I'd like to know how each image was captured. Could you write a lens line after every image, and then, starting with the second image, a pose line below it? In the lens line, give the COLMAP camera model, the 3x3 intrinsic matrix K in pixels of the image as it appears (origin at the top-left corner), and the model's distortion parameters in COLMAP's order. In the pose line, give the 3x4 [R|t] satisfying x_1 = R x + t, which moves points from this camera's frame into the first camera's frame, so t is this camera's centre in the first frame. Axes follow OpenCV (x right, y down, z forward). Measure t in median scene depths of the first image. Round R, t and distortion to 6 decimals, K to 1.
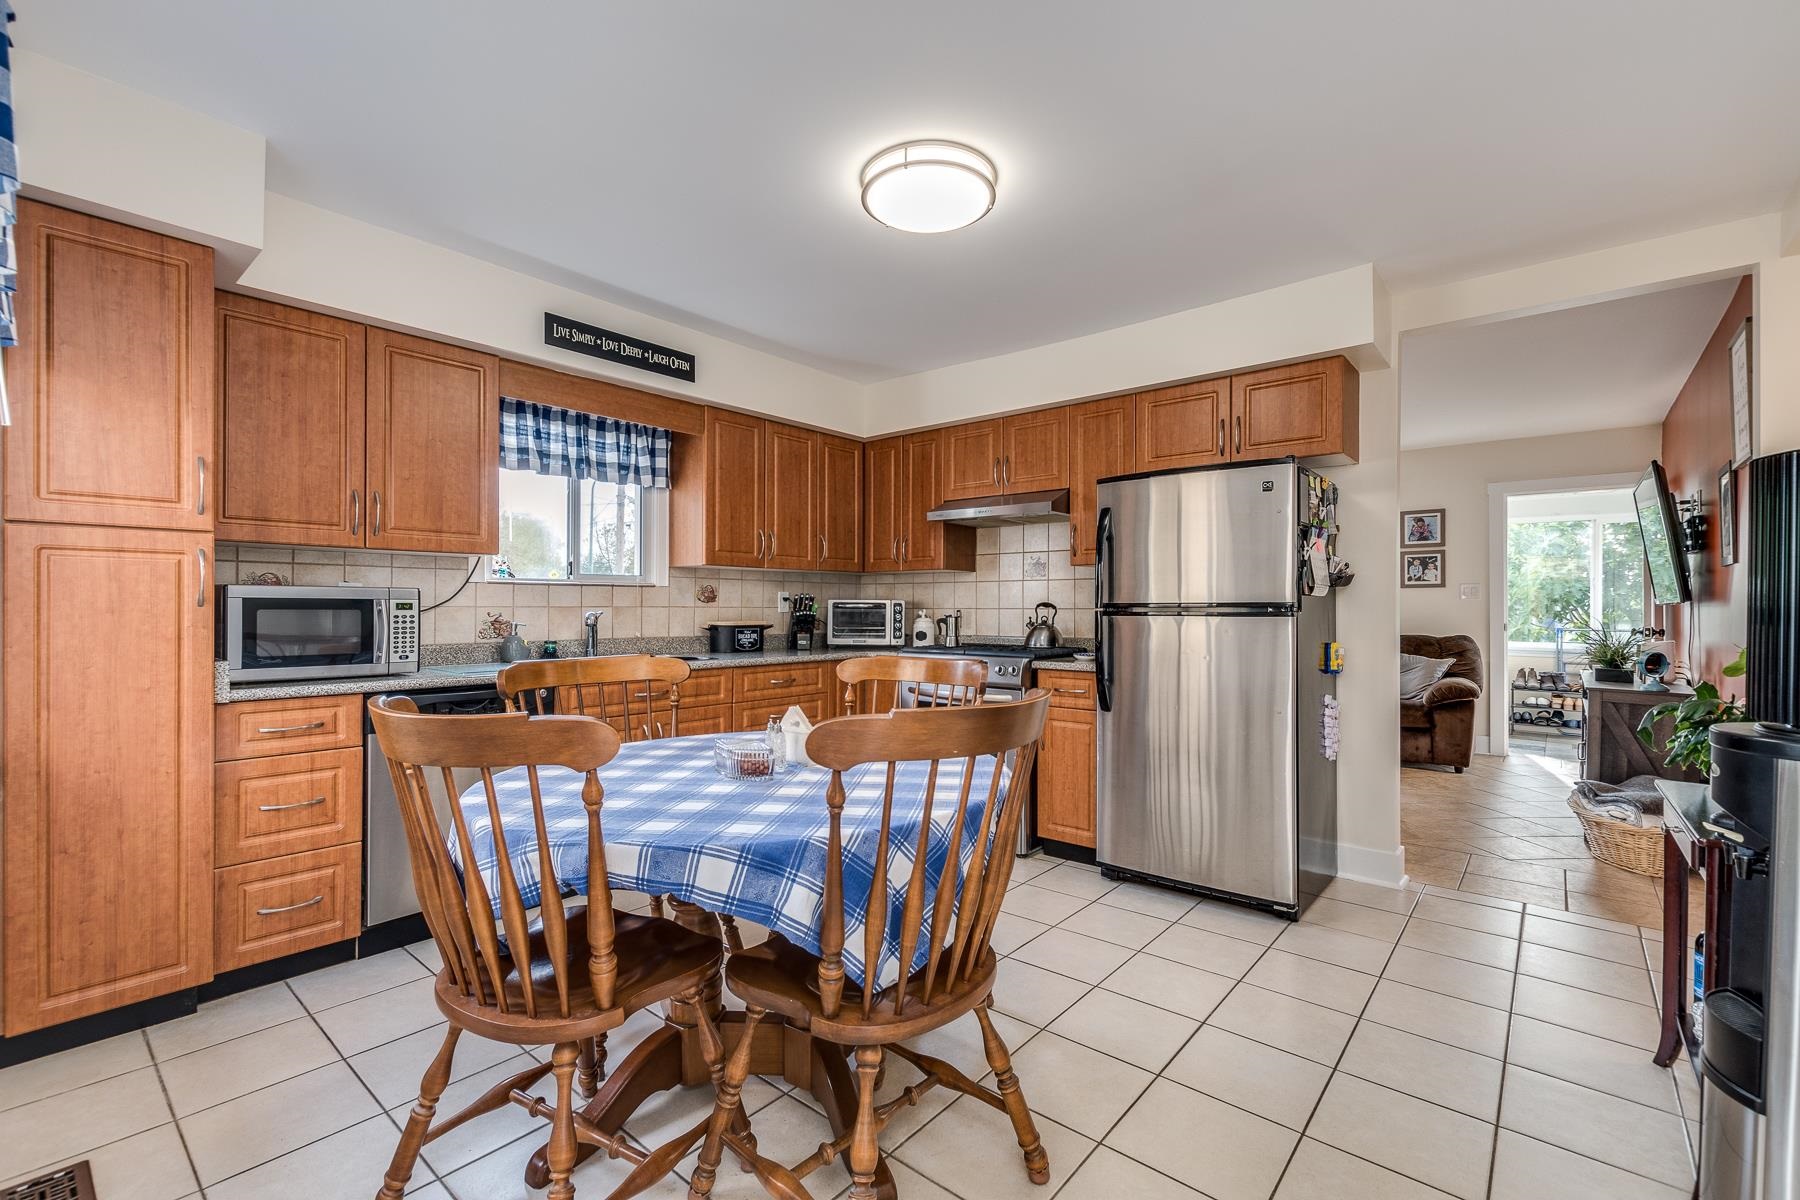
lens RADIAL K [[777.8, 0, 900.2], [0, 777.8, 602.5], [0, 0, 1]] dist [0.000747, -0.000370]
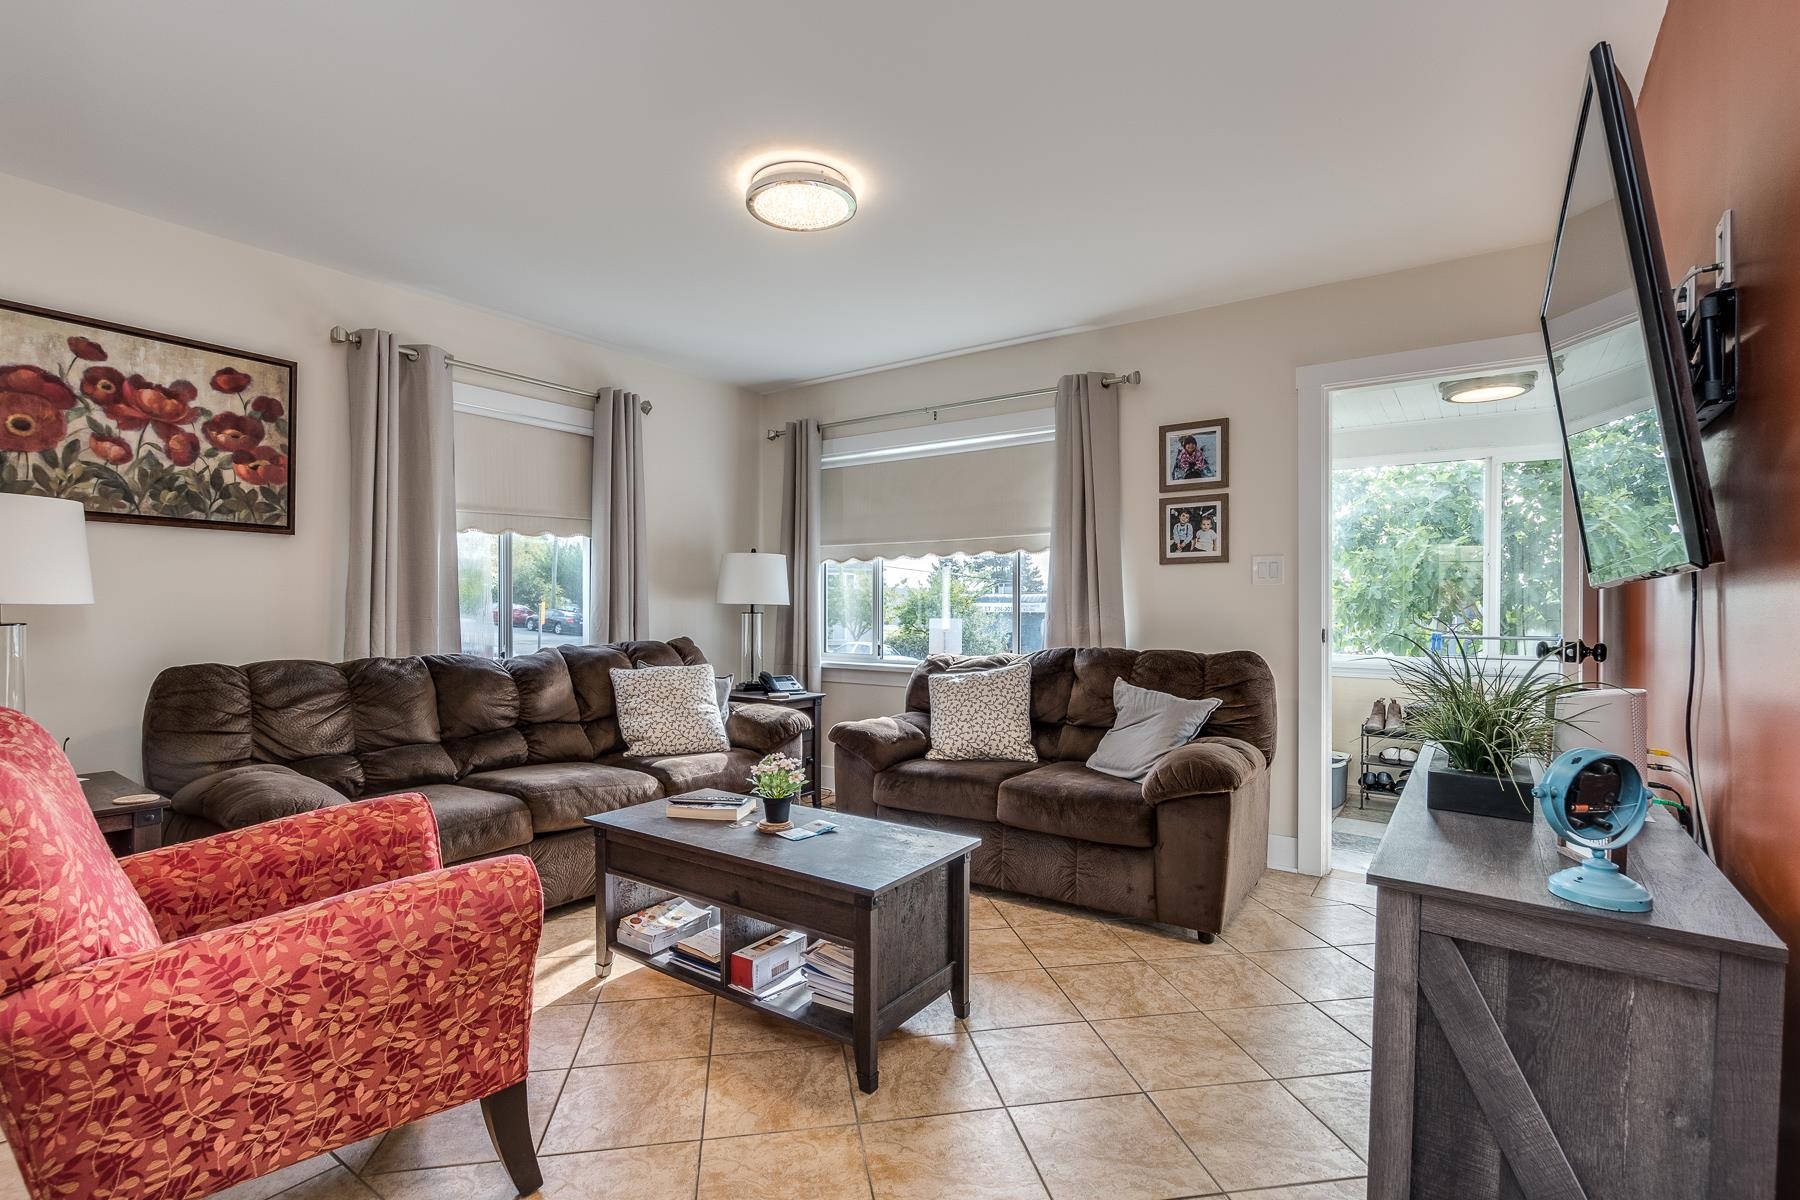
lens RADIAL K [[837.2, 0, 902.0], [0, 837.2, 602.9], [0, 0, 1]] dist [0.000582, 0.000076]
pose [[0.995603, -0.000201, 0.093669, 0.335423], [-0.000255, 0.999988, 0.004856, 0.004979], [-0.093669, -0.004858, 0.995592, 0.350537]]
